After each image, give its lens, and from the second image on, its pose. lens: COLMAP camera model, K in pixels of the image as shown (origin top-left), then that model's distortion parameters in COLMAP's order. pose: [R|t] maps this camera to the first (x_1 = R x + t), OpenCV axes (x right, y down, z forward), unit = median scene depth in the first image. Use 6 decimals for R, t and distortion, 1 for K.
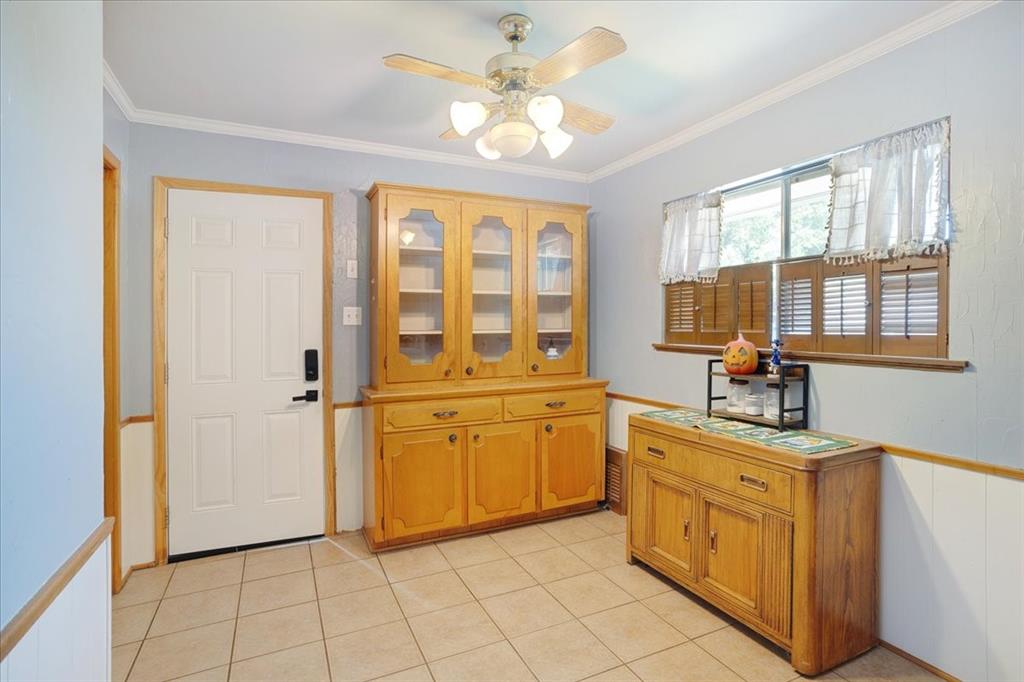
lens RADIAL K [[518.1, 0, 517.6], [0, 518.1, 331.7], [0, 0, 1]] dist [-0.001040, 0.000086]
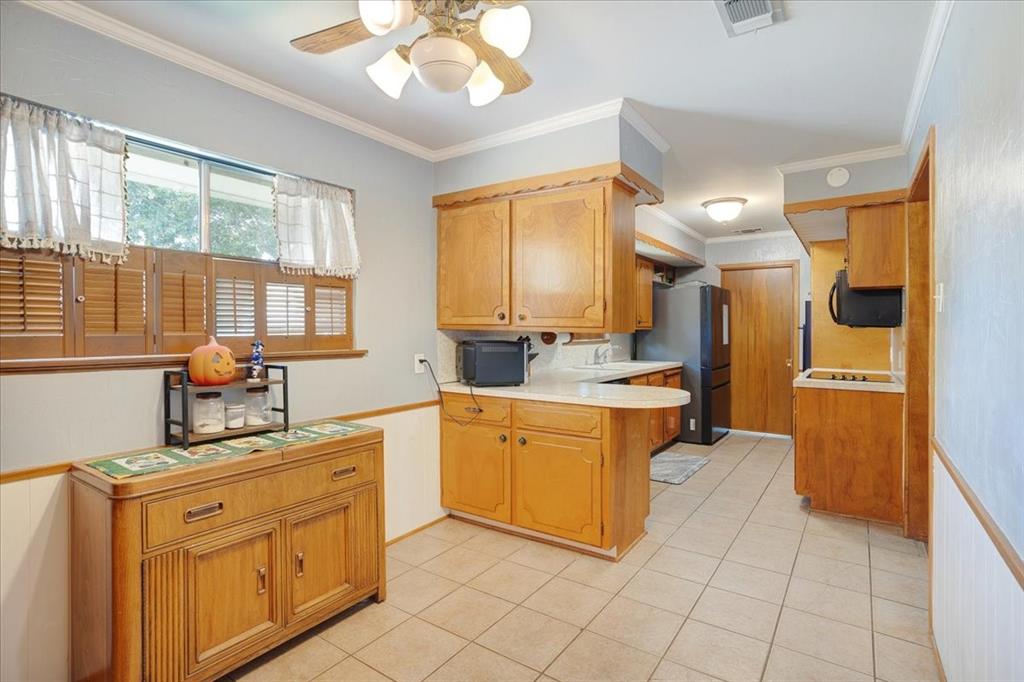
lens RADIAL K [[518.1, 0, 517.6], [0, 518.1, 331.7], [0, 0, 1]] dist [-0.001040, 0.000086]
pose [[-0.498207, -0.005585, 0.867040, -0.604344], [0.010199, 0.999872, 0.012302, -0.010811], [-0.866998, 0.014972, -0.498086, 1.122839]]
